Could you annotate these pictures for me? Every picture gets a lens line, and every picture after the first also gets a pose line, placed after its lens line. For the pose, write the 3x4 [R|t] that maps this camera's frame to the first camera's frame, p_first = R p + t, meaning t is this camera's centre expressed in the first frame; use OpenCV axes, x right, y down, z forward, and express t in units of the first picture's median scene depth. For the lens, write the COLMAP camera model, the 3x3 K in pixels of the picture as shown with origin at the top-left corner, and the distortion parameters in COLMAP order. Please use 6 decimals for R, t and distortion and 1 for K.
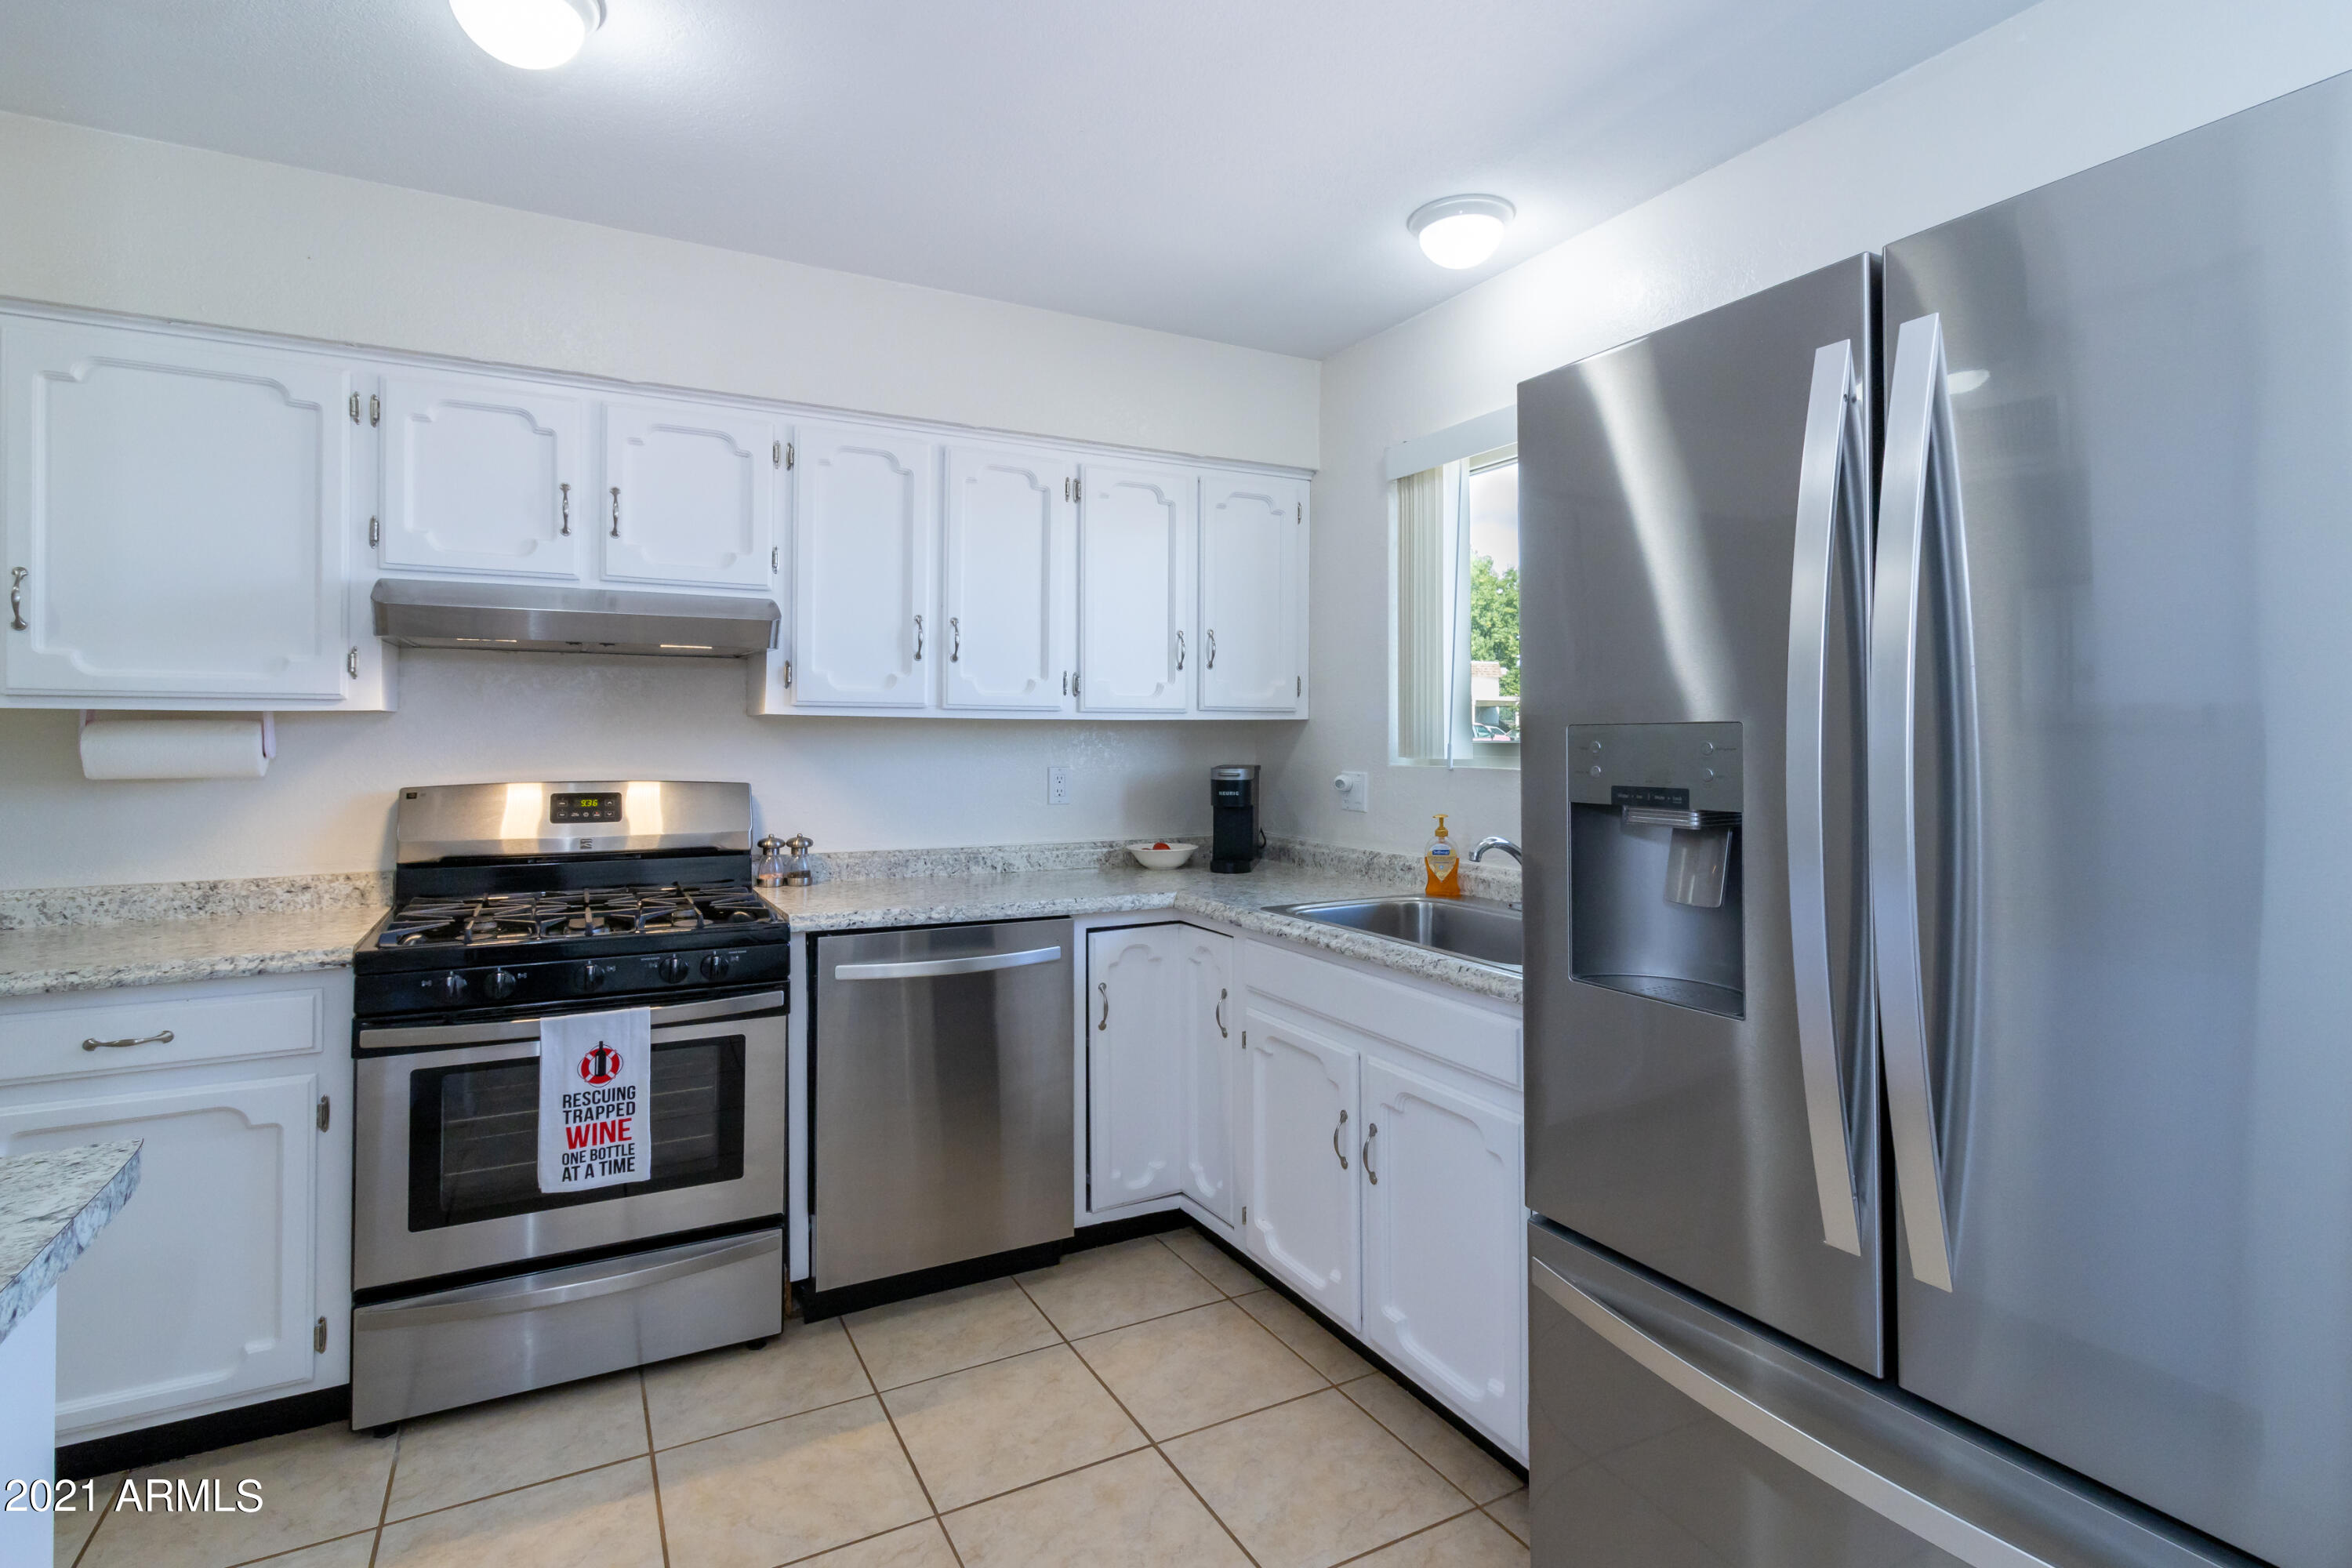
lens RADIAL K [[1124.5, 0, 1171.5], [0, 1124.5, 738.5], [0, 0, 1]] dist [0.002926, 0.000891]
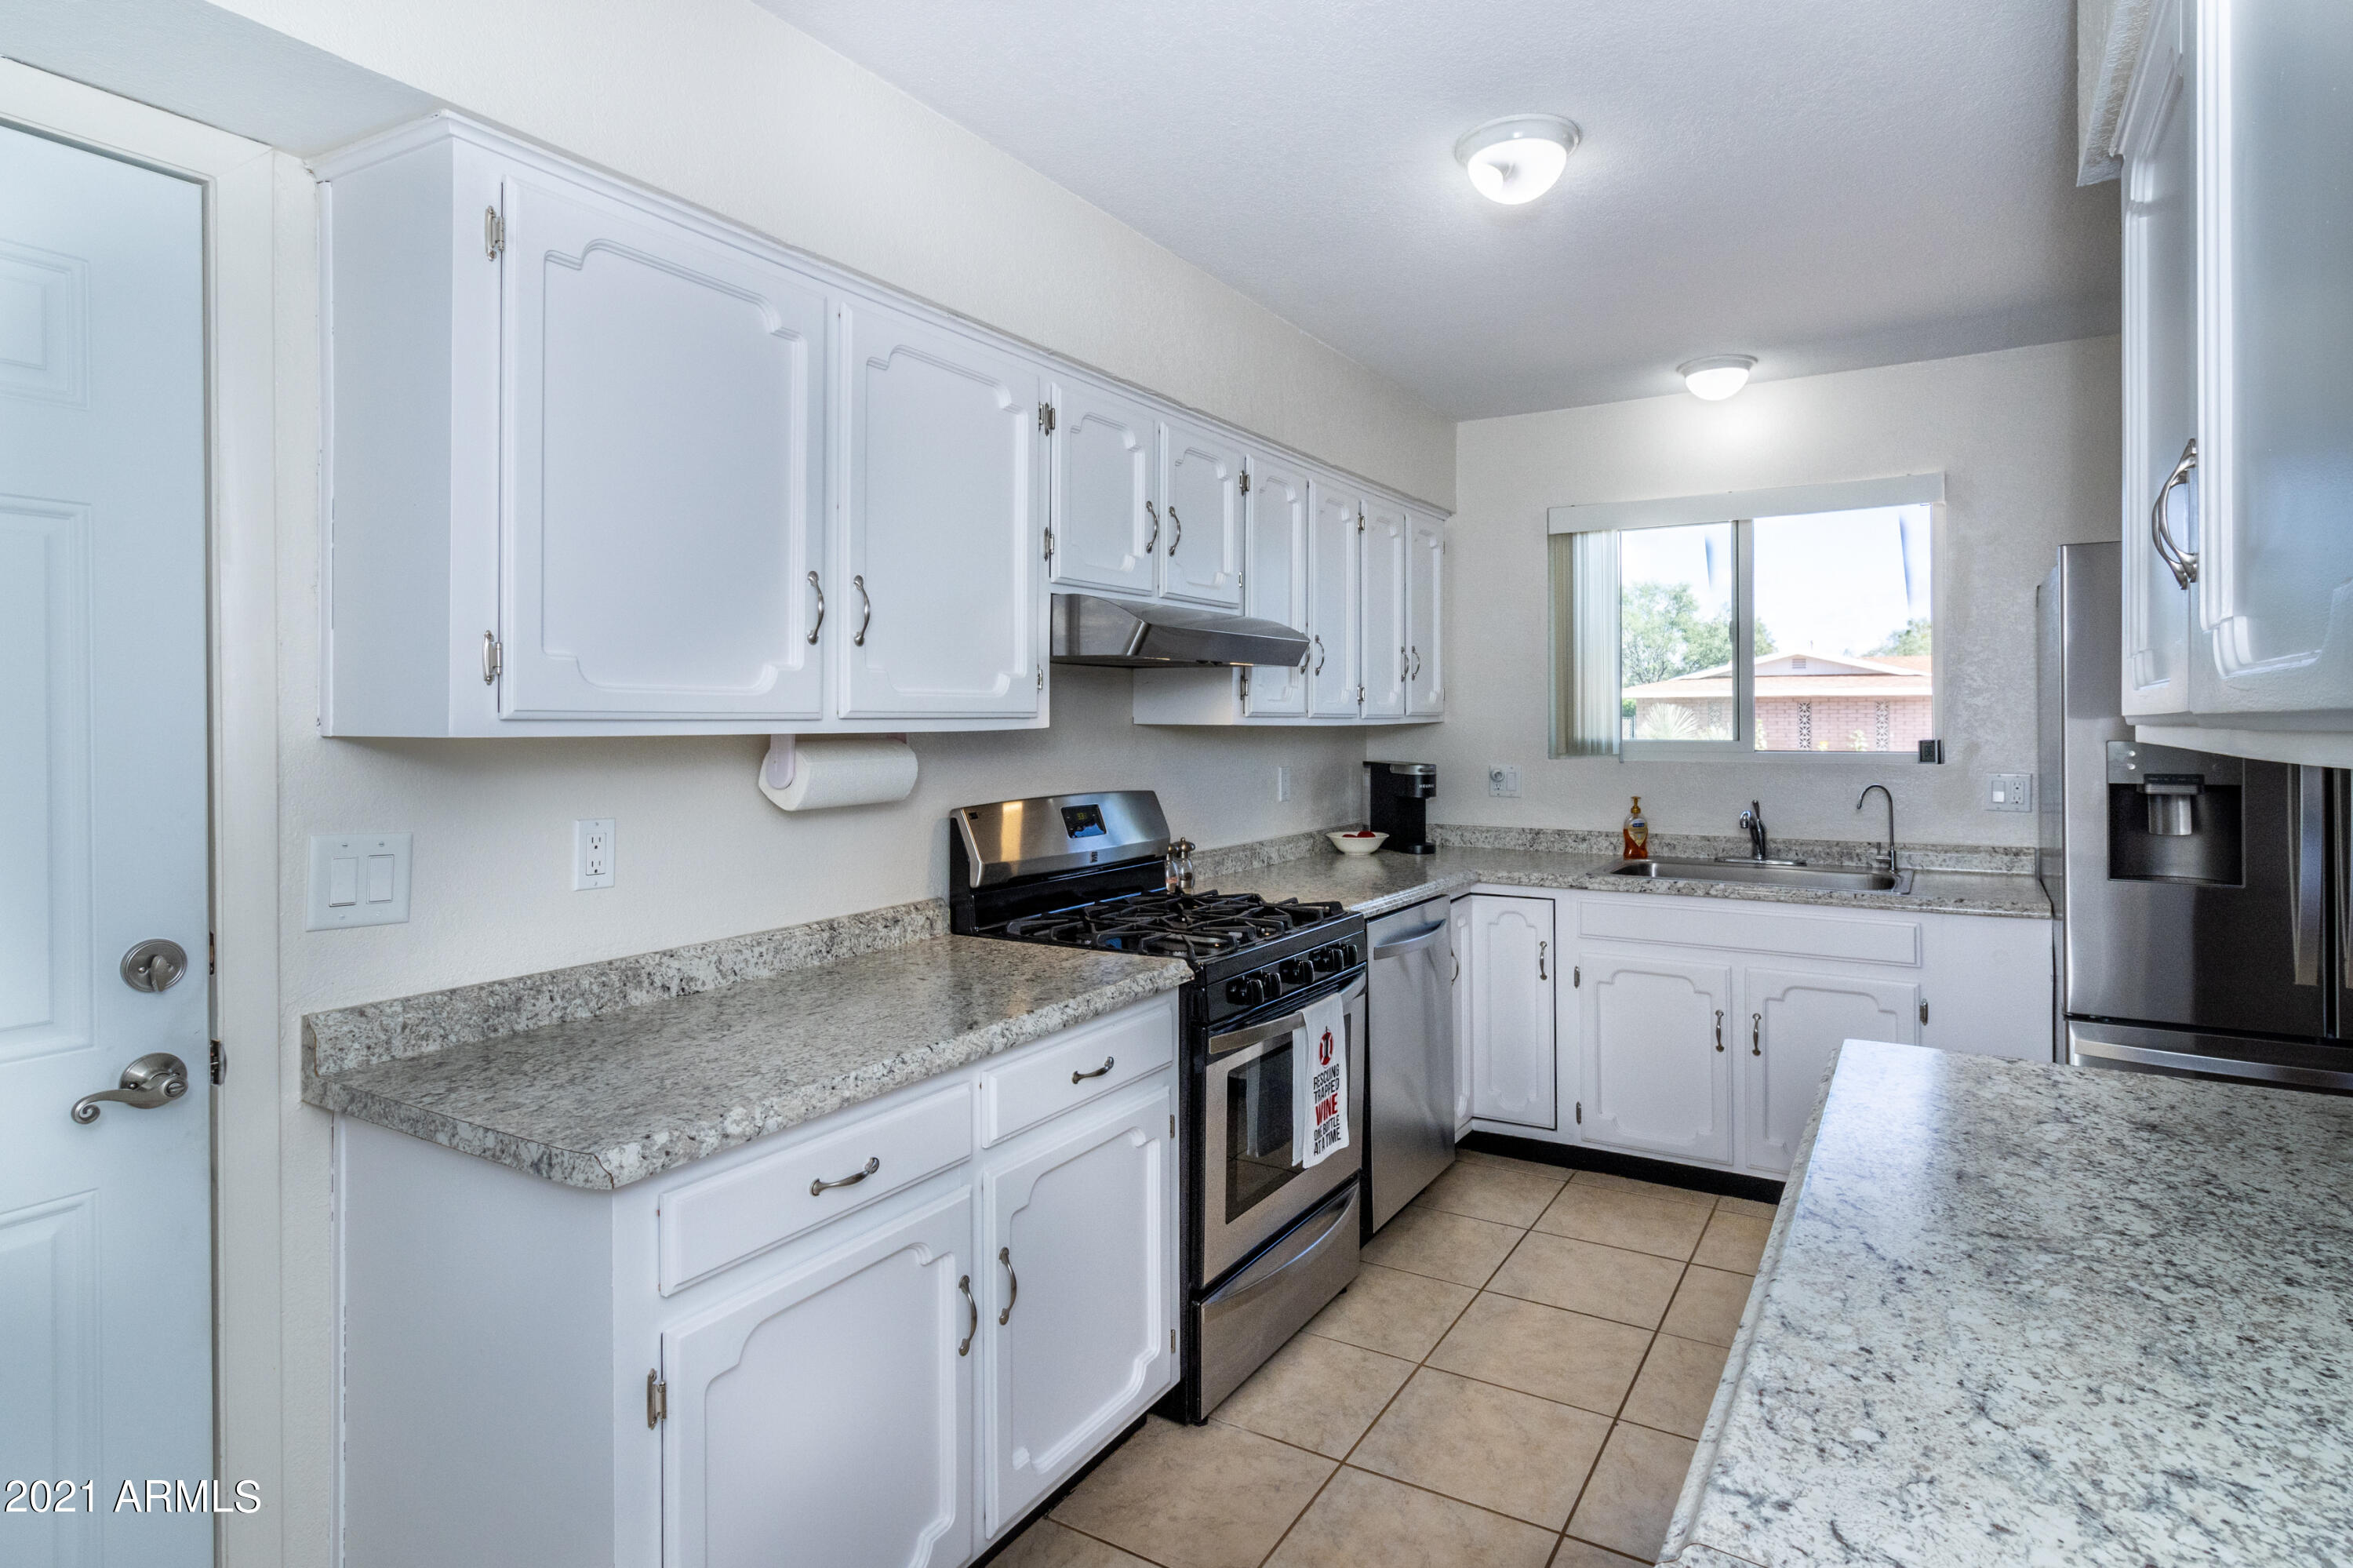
lens RADIAL K [[1255.4, 0, 1181.1], [0, 1255.4, 702.3], [0, 0, 1]] dist [-0.004860, -0.000163]
pose [[0.859991, 0.001042, 0.510308, -1.154763], [0.003736, 0.999958, -0.008339, -0.038828], [-0.510295, 0.009078, 0.859951, -0.000397]]
